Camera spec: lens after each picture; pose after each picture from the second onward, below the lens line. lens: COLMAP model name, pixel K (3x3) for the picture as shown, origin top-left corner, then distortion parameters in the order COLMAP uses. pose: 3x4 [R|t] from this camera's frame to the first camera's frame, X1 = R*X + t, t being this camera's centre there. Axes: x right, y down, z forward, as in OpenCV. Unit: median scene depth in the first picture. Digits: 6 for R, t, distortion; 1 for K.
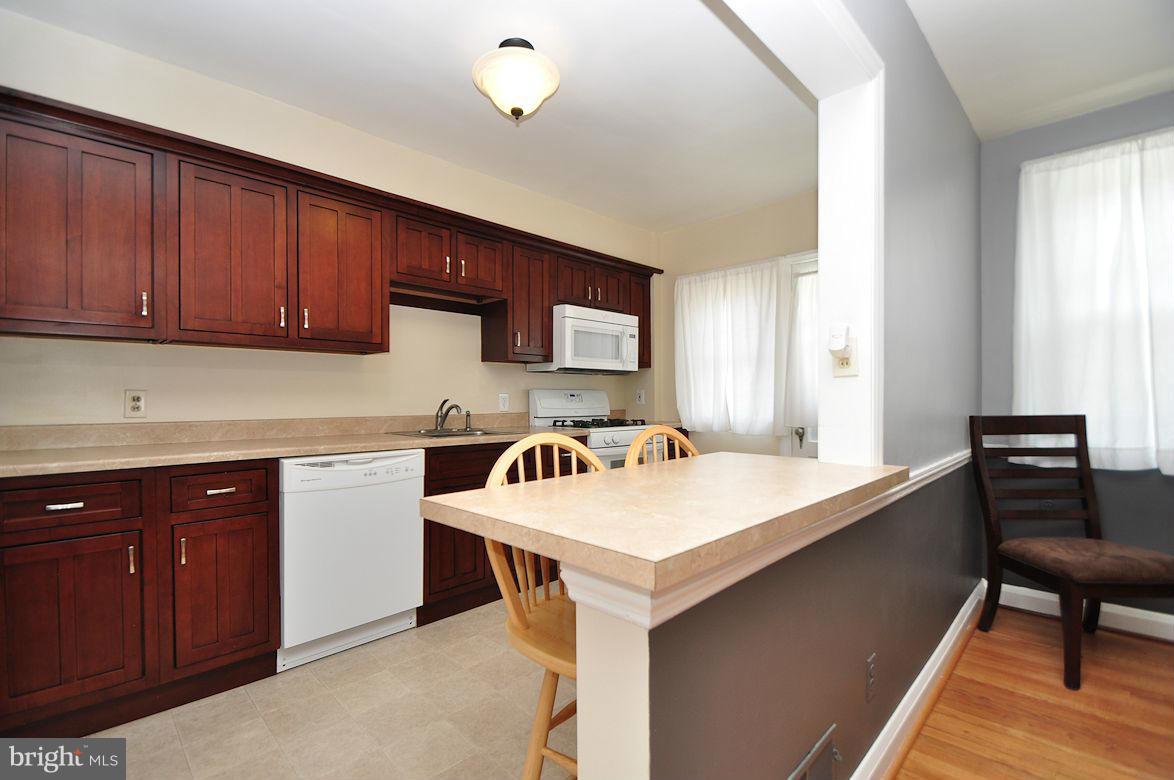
lens RADIAL K [[513.9, 0, 574.2], [0, 513.9, 400.5], [0, 0, 1]] dist [0.000173, -0.008934]
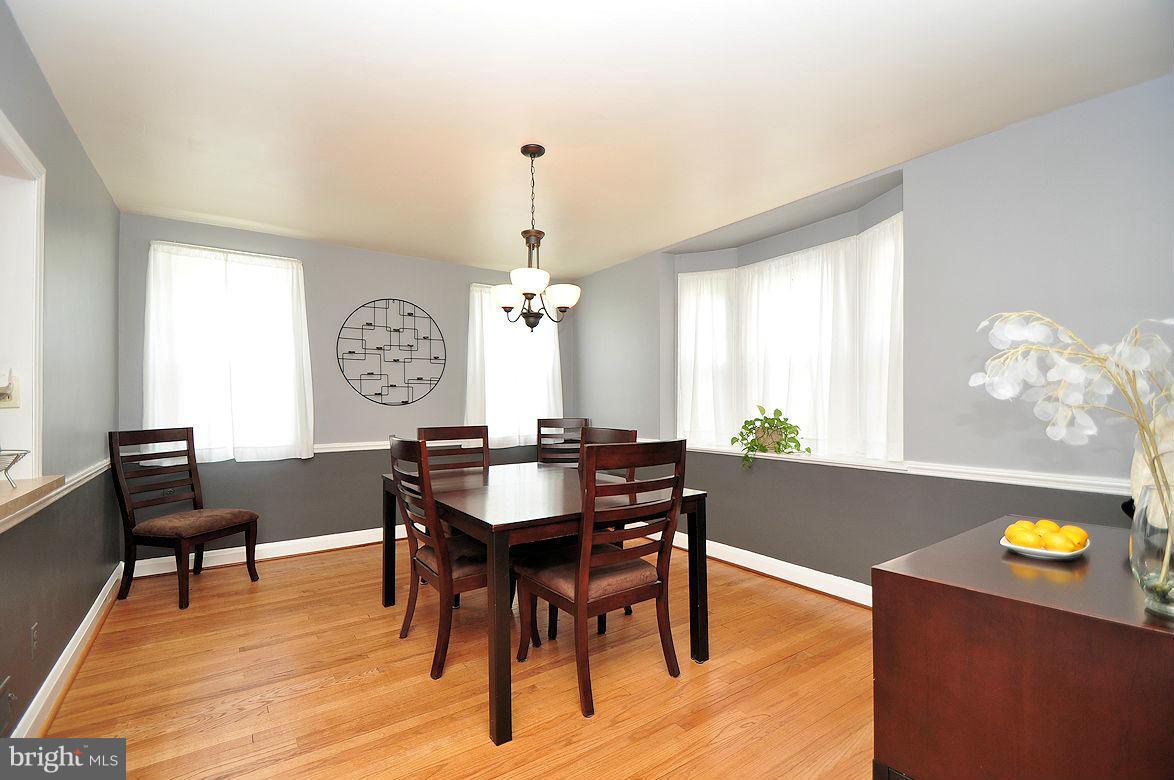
lens RADIAL K [[513.9, 0, 574.2], [0, 513.9, 400.5], [0, 0, 1]] dist [0.000173, -0.008934]
pose [[0.166358, 0.007333, 0.986038, -0.290849], [0.007598, 0.999933, -0.008718, -0.029150], [-0.986036, 0.008942, 0.166291, -0.355555]]
